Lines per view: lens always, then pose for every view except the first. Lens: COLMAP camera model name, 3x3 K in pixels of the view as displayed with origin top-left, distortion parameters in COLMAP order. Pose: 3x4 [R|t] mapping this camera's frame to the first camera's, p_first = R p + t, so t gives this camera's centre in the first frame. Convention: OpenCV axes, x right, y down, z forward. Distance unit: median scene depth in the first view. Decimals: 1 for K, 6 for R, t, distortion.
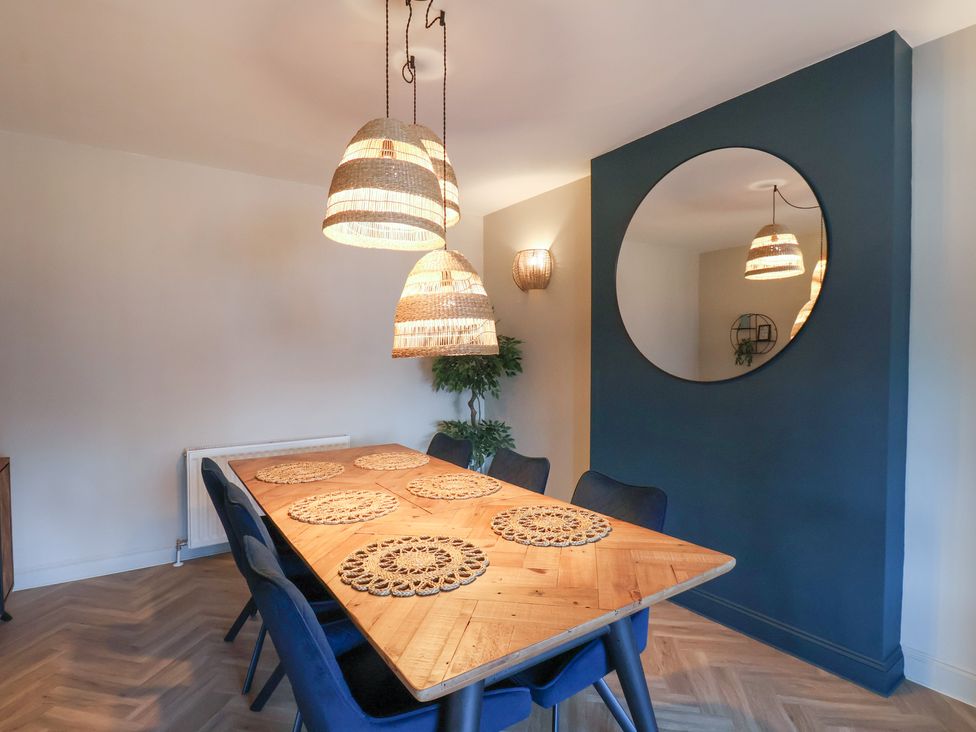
lens RADIAL K [[501.7, 0, 493.4], [0, 501.7, 371.9], [0, 0, 1]] dist [0.004161, -0.014589]
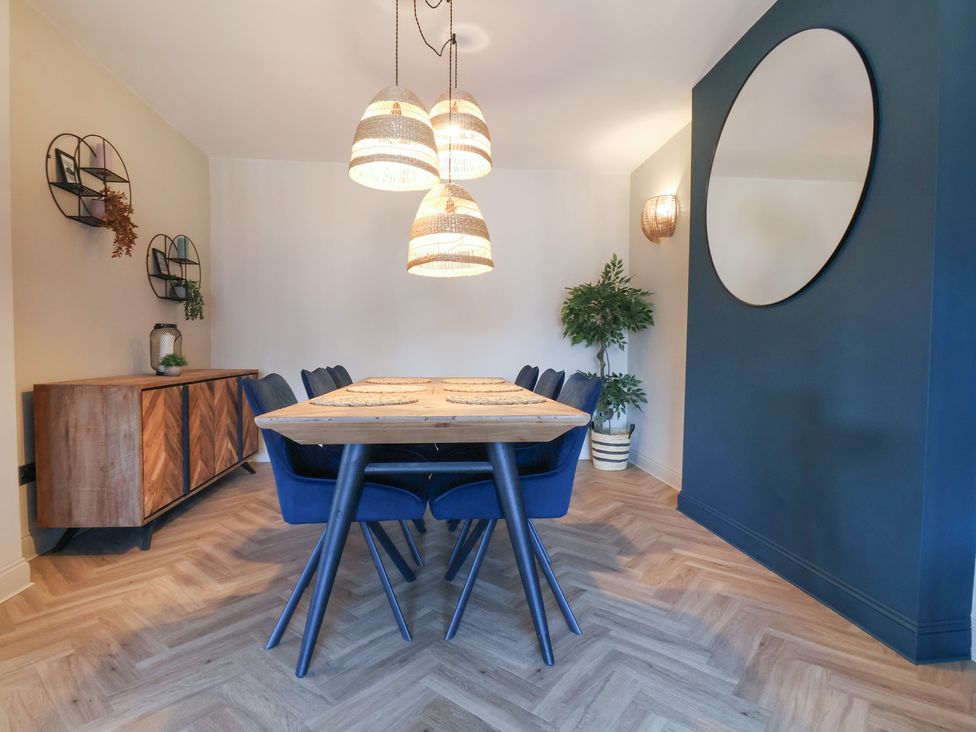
lens RADIAL K [[501.7, 0, 493.4], [0, 501.7, 371.9], [0, 0, 1]] dist [0.004161, -0.014589]
pose [[0.878500, 0.027864, -0.476929, 0.433244], [-0.022846, 0.999606, 0.016320, 0.142462], [0.477195, -0.003441, 0.878791, -0.026561]]
